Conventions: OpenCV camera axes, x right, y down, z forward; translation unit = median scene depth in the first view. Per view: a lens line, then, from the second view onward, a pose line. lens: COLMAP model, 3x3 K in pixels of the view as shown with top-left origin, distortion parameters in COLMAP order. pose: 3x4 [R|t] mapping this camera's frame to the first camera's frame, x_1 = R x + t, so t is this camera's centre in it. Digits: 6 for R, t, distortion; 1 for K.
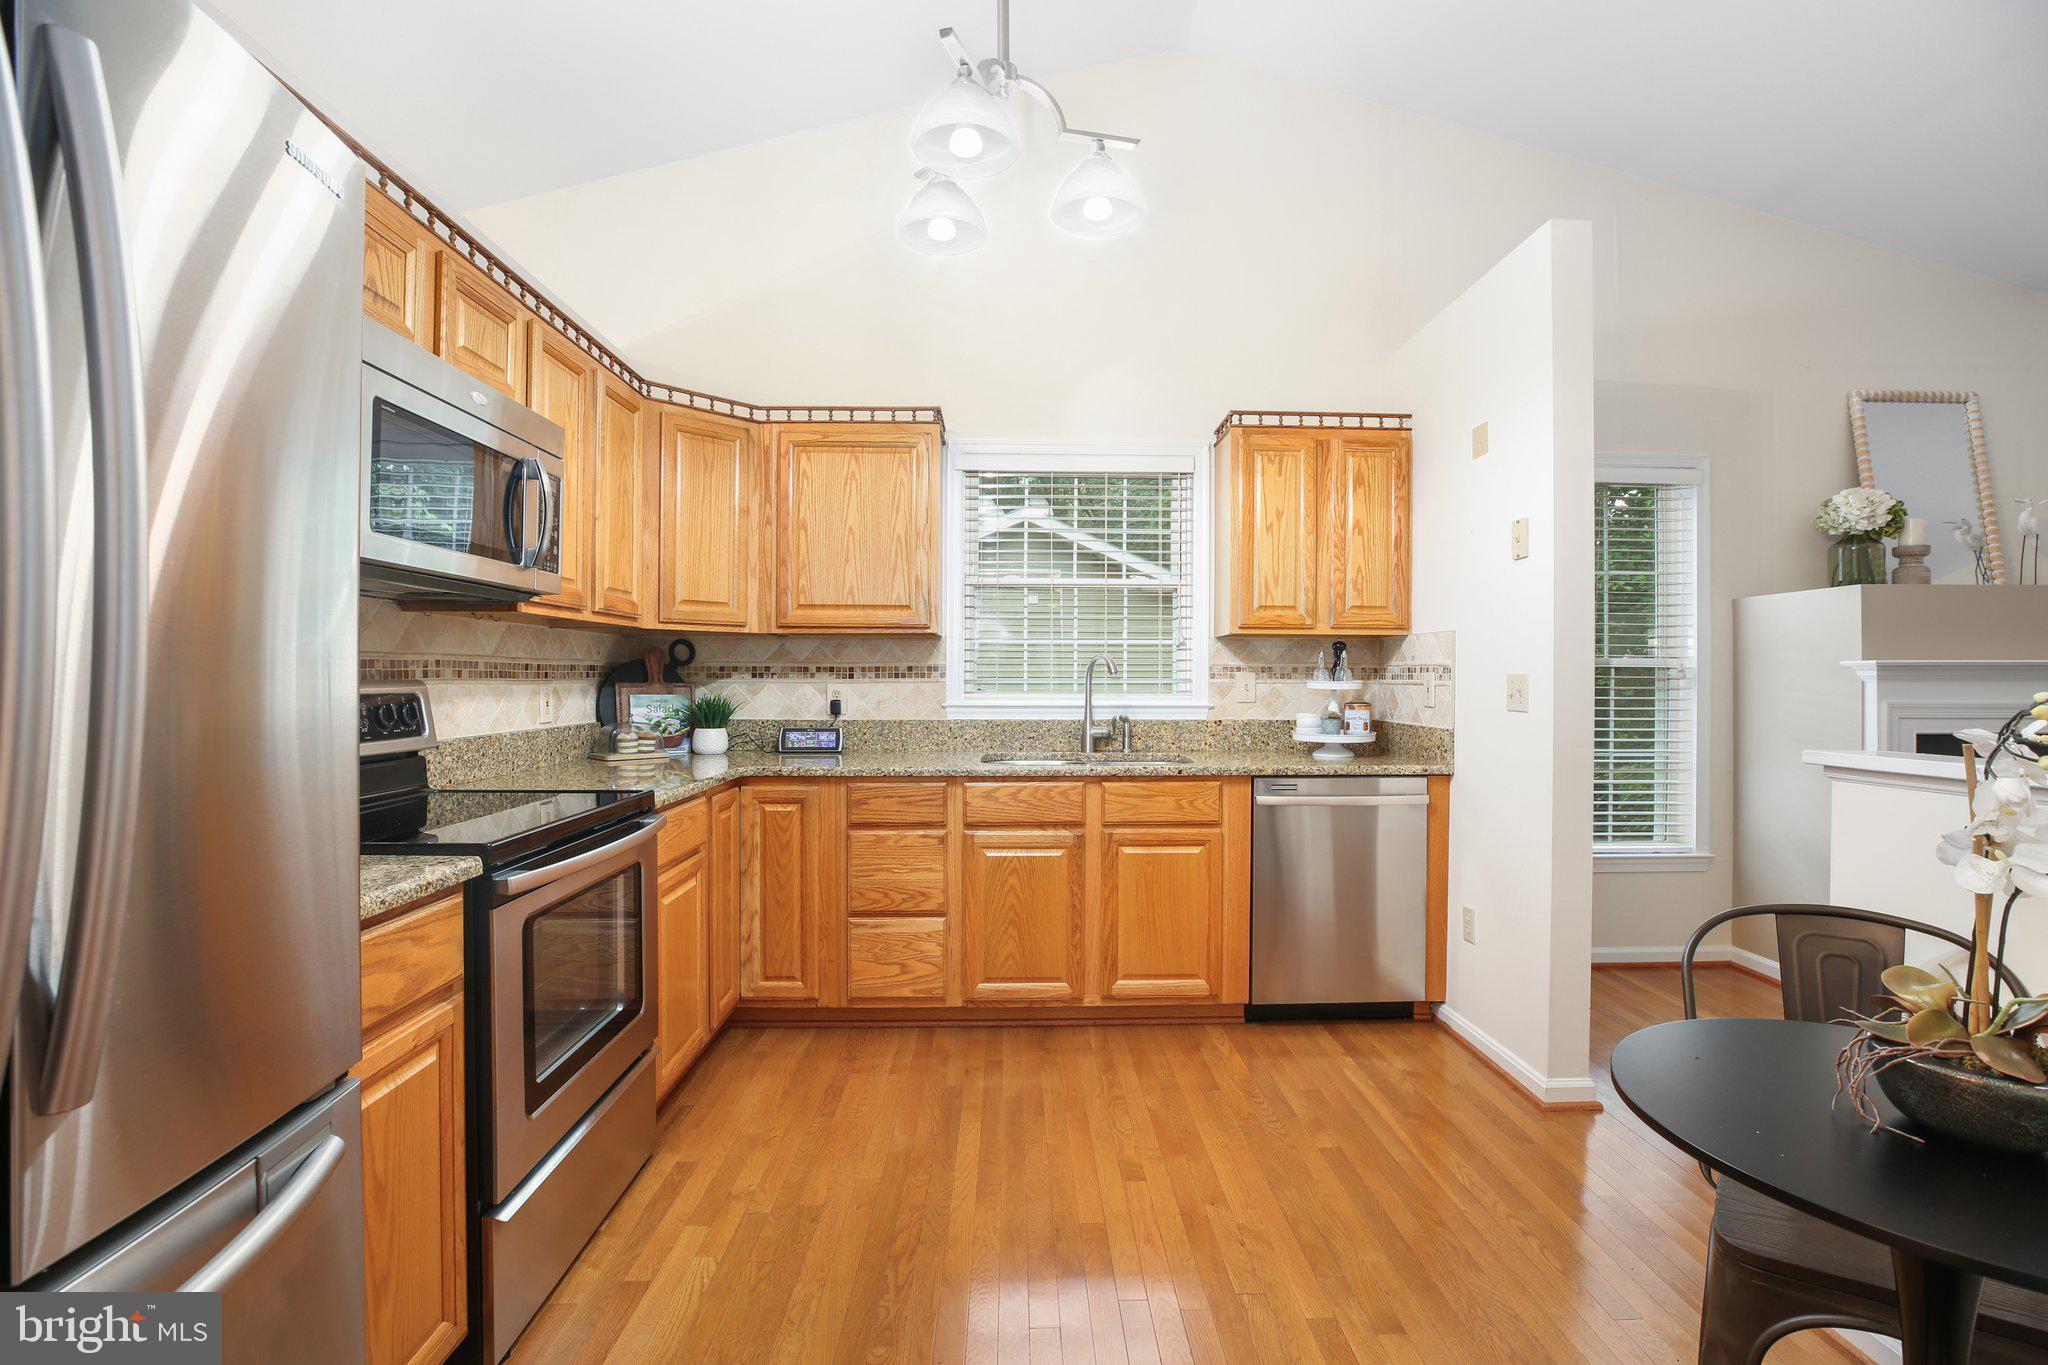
lens RADIAL K [[937.3, 0, 1033.6], [0, 937.3, 675.6], [0, 0, 1]] dist [-0.033895, 0.009488]
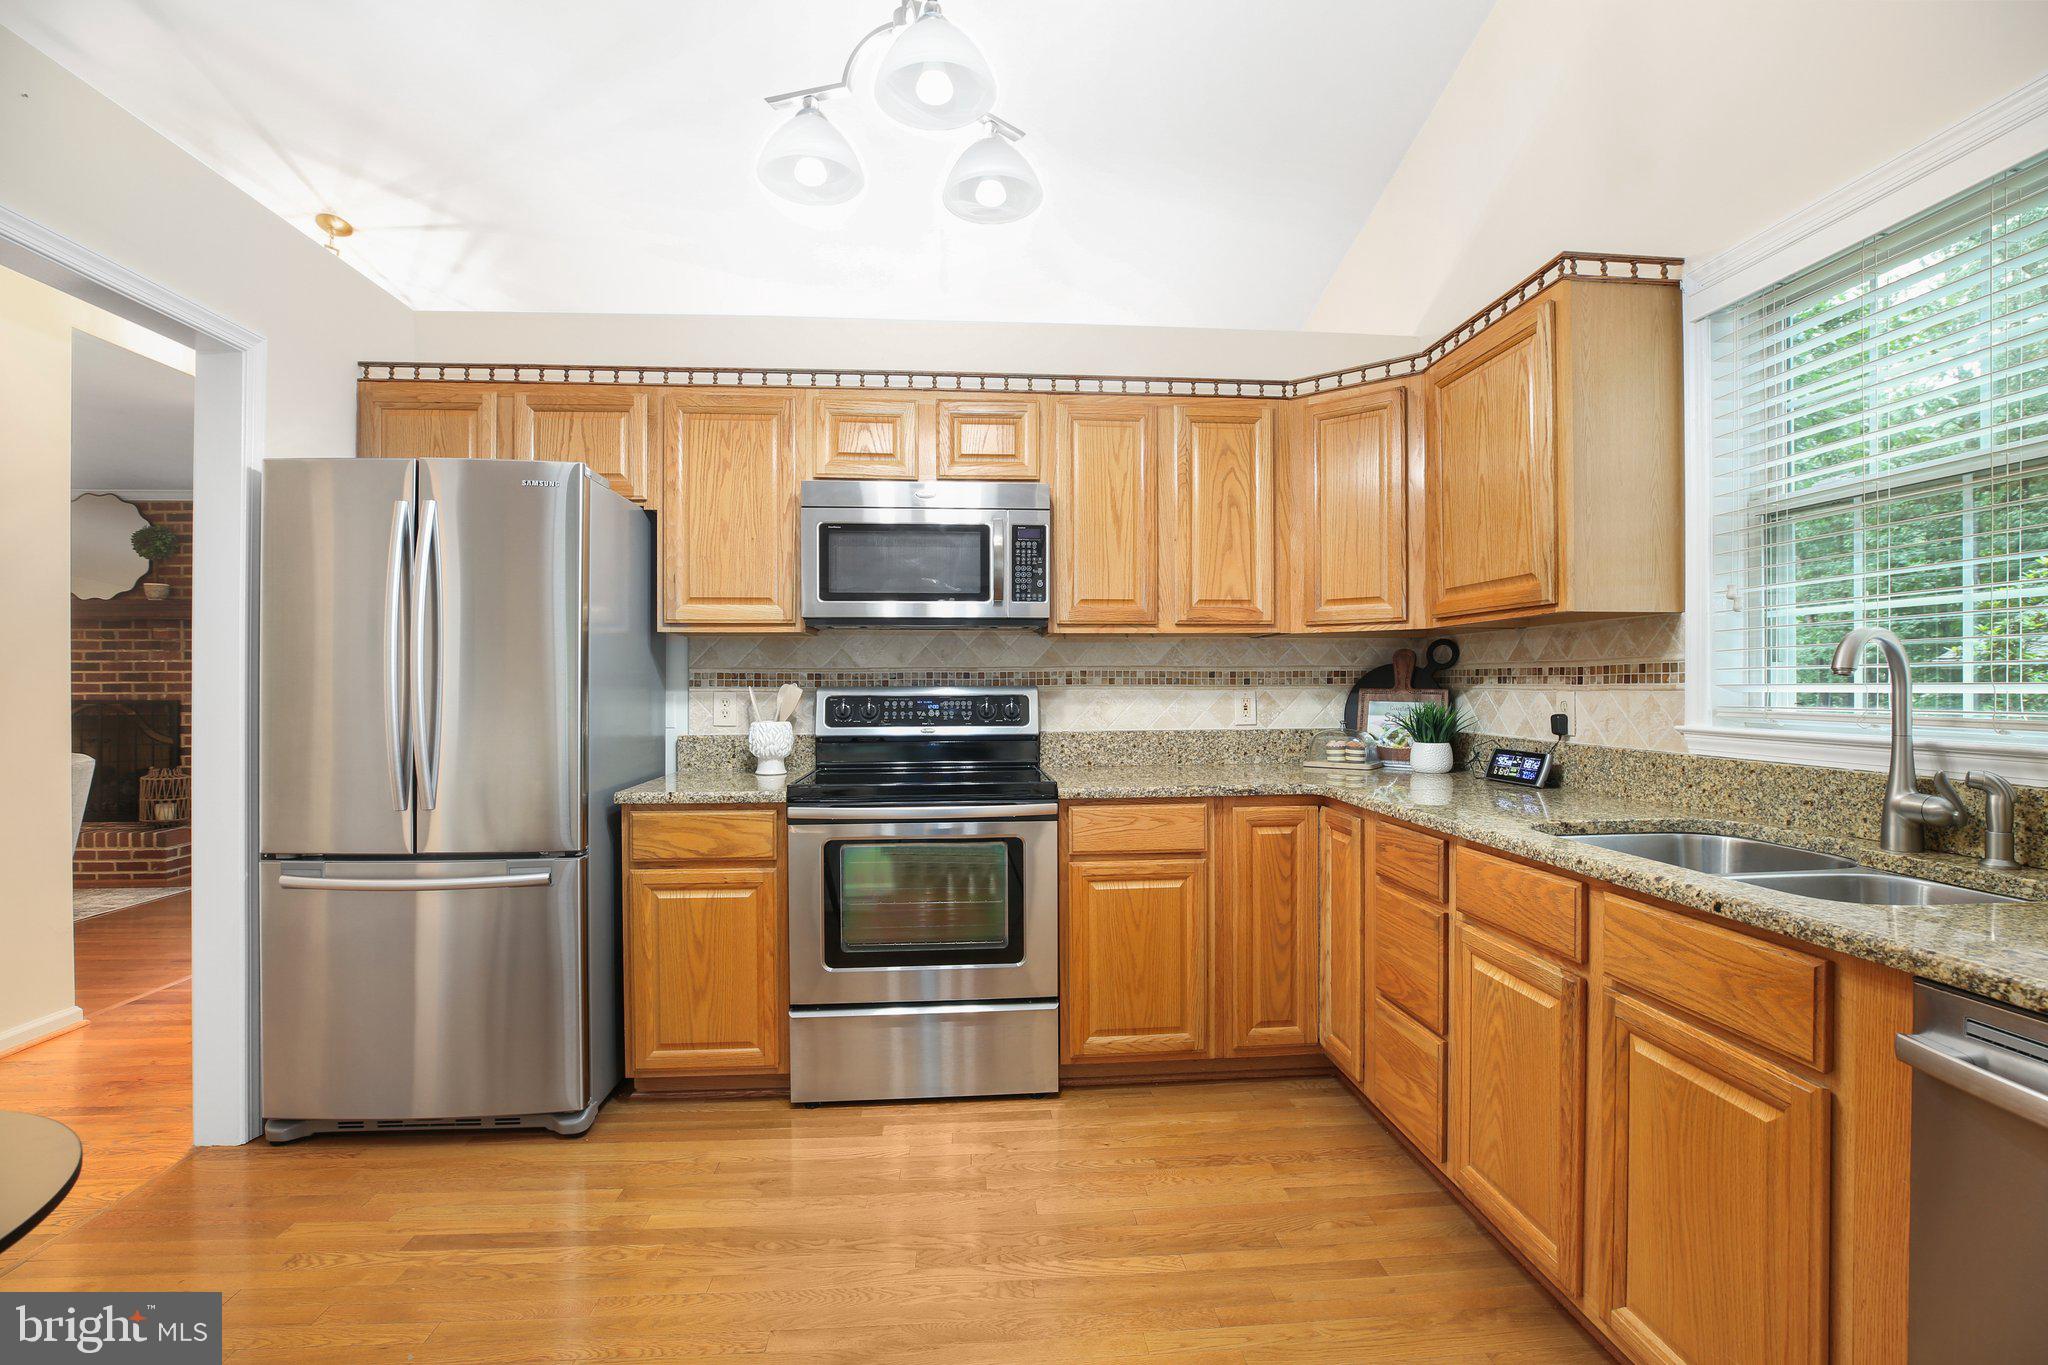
lens RADIAL K [[937.3, 0, 1032.3], [0, 937.3, 685.6], [0, 0, 1]] dist [-0.033895, 0.009488]
pose [[0.050544, 0.000772, -0.998722, 0.512729], [0.005069, 0.999987, 0.001030, 0.001707], [0.998709, -0.005115, 0.050539, 0.625412]]
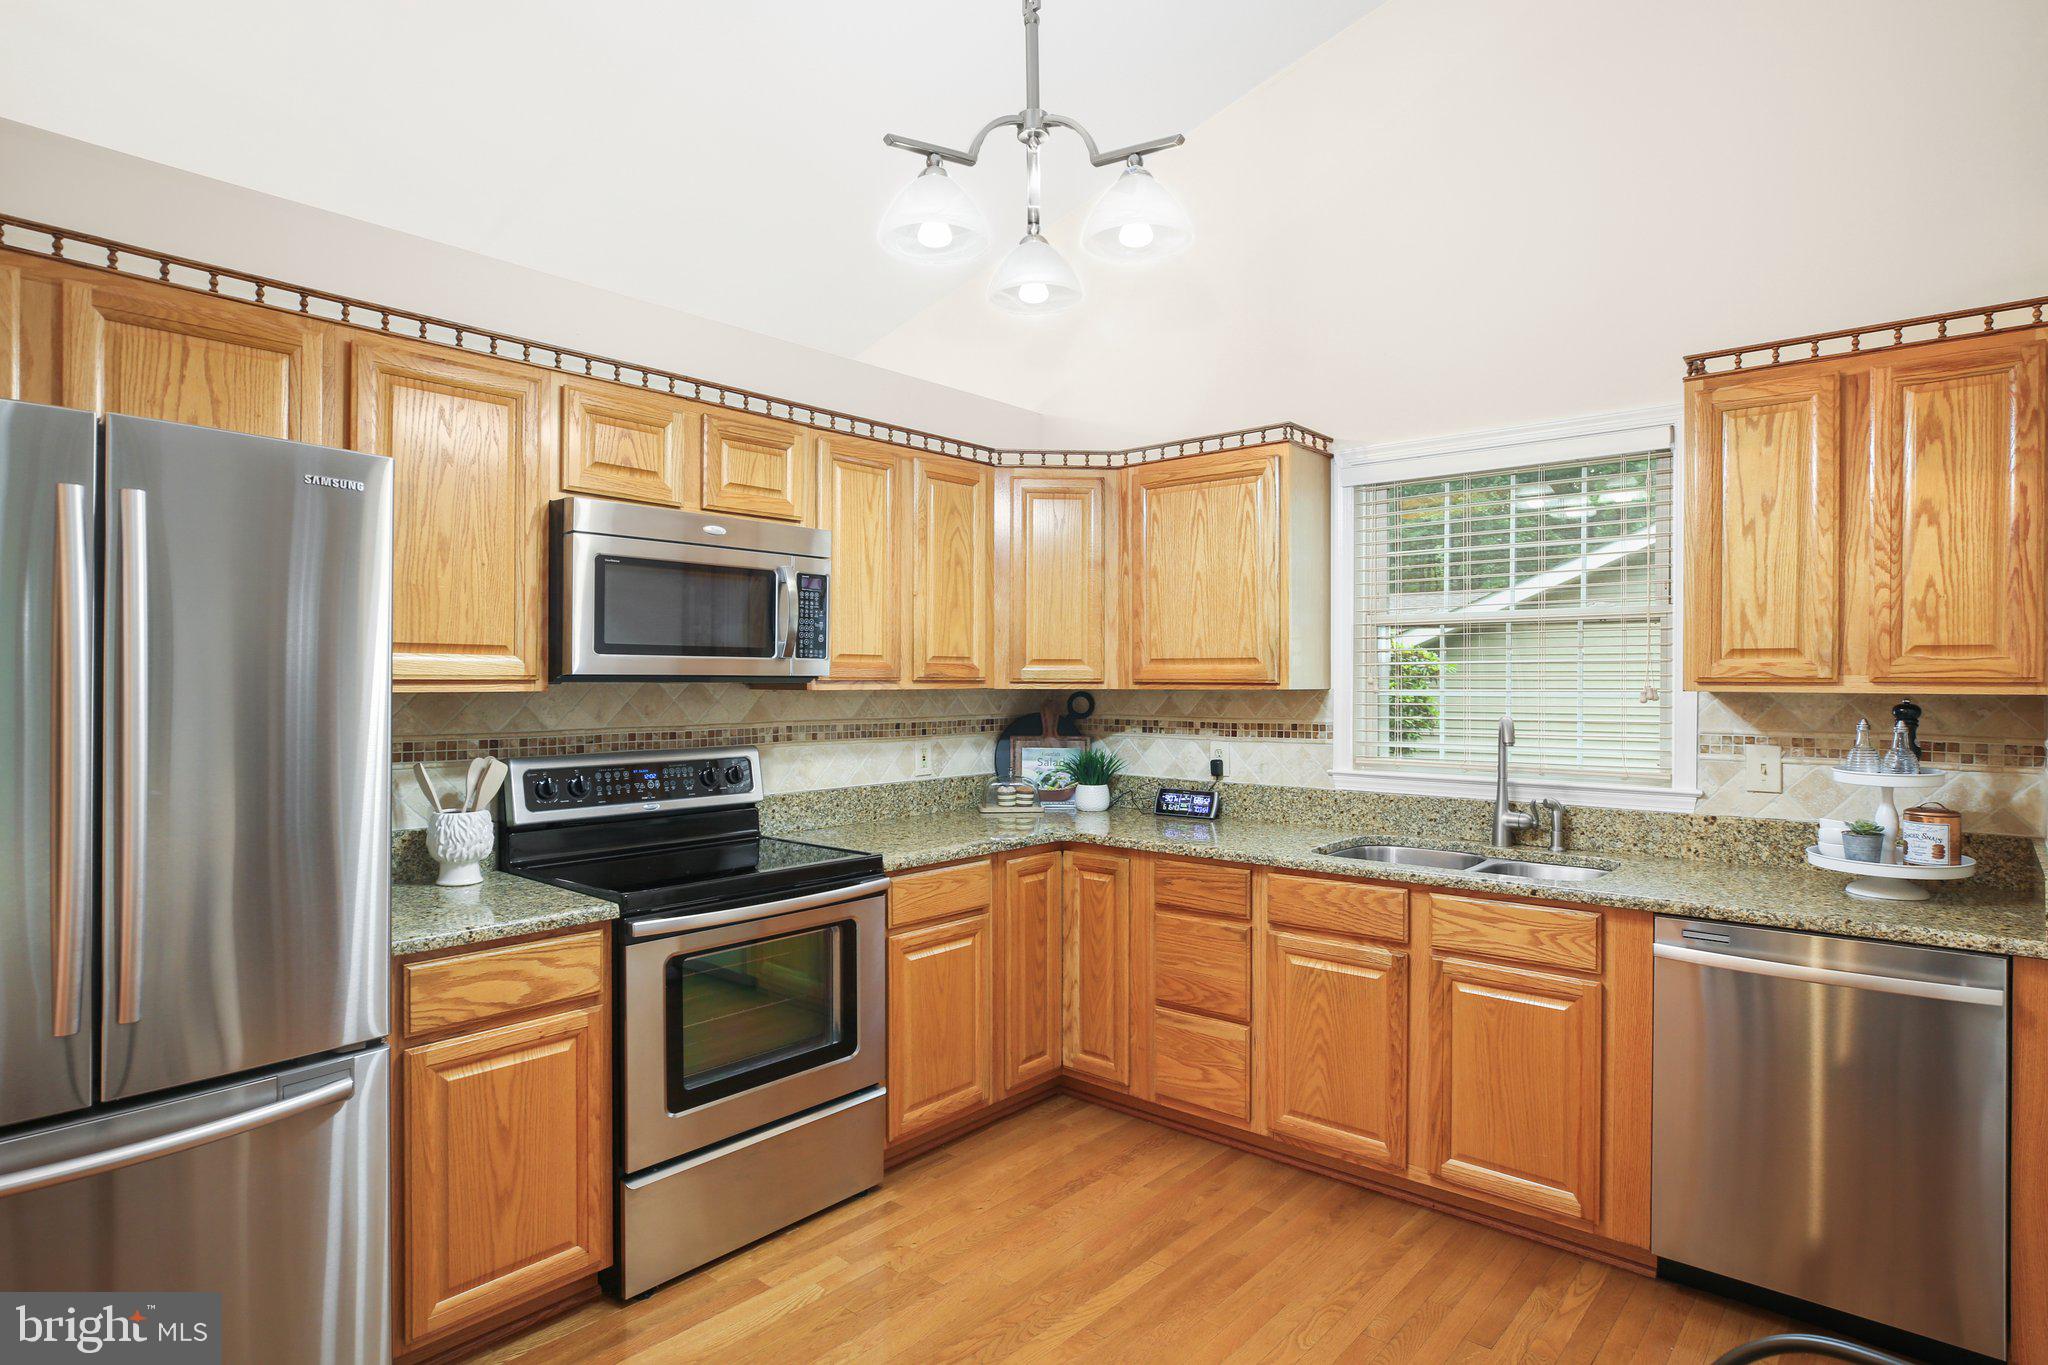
lens RADIAL K [[1098.5, 0, 1035.1], [0, 1098.5, 682.0], [0, 0, 1]] dist [-0.020056, 0.008485]
pose [[0.737504, -0.000429, -0.675342, 0.408024], [0.001948, 0.999997, 0.001492, -0.055643], [0.675340, -0.002416, 0.737503, 0.117104]]
